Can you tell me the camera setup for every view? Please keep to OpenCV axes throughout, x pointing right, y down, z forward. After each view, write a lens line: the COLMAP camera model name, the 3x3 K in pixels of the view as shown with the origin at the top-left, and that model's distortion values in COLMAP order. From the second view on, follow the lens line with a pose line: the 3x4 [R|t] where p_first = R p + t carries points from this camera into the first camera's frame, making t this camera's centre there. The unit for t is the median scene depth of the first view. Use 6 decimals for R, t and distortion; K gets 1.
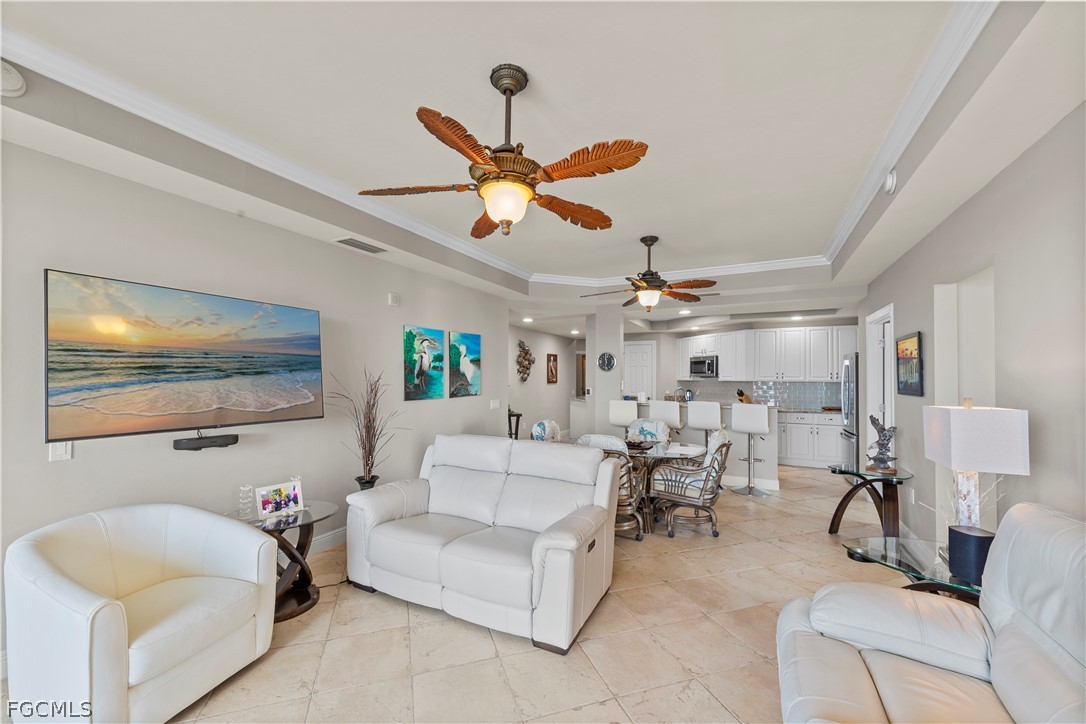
lens RADIAL K [[438.9, 0, 548.2], [0, 438.9, 371.0], [0, 0, 1]] dist [0.001680, -0.000148]
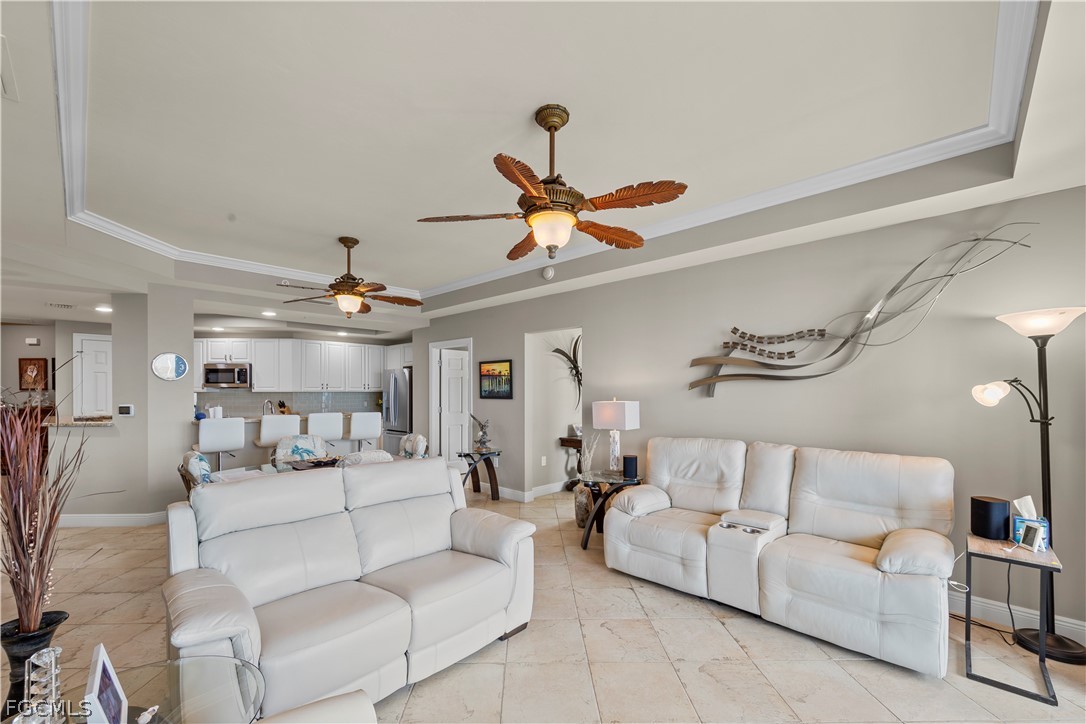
lens RADIAL K [[438.9, 0, 537.9], [0, 438.9, 392.9], [0, 0, 1]] dist [0.001680, -0.000148]
pose [[0.301639, -0.013208, 0.953331, -0.414532], [-0.011405, 0.999782, 0.017461, 0.002721], [-0.953354, -0.016140, 0.301423, 0.249108]]
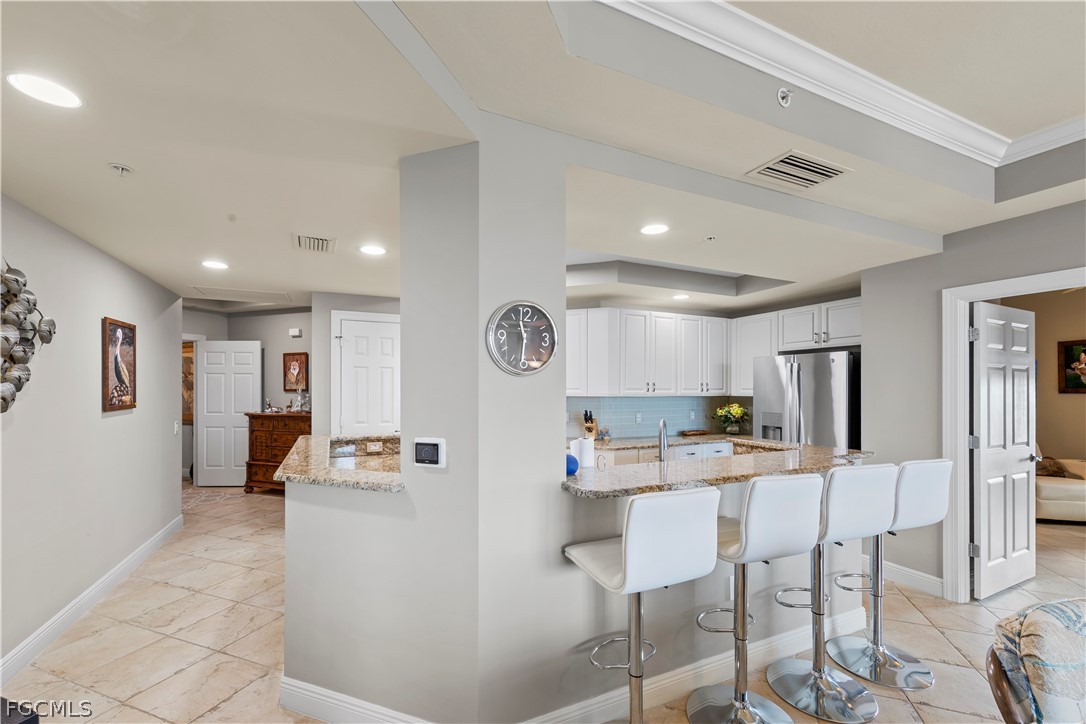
lens RADIAL K [[438.9, 0, 531.0], [0, 438.9, 387.7], [0, 0, 1]] dist [0.001680, -0.000148]
pose [[0.641483, -0.003441, 0.767130, -0.076494], [-0.009566, 0.999876, 0.012484, 0.006880], [-0.767078, -0.015347, 0.641371, 0.937725]]
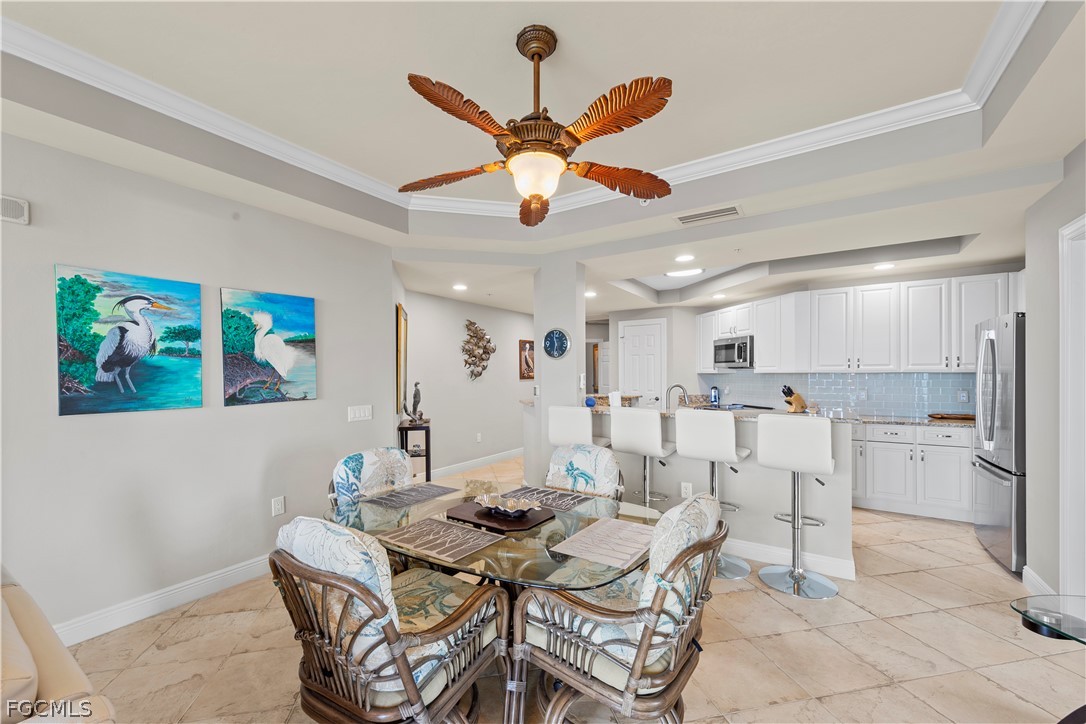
lens RADIAL K [[438.9, 0, 548.9], [0, 438.9, 377.5], [0, 0, 1]] dist [0.001680, -0.000148]
pose [[0.993563, -0.009655, -0.112873, 0.218828], [0.012206, 0.999685, 0.021935, 0.015233], [0.112625, -0.023171, 0.993367, 0.431103]]
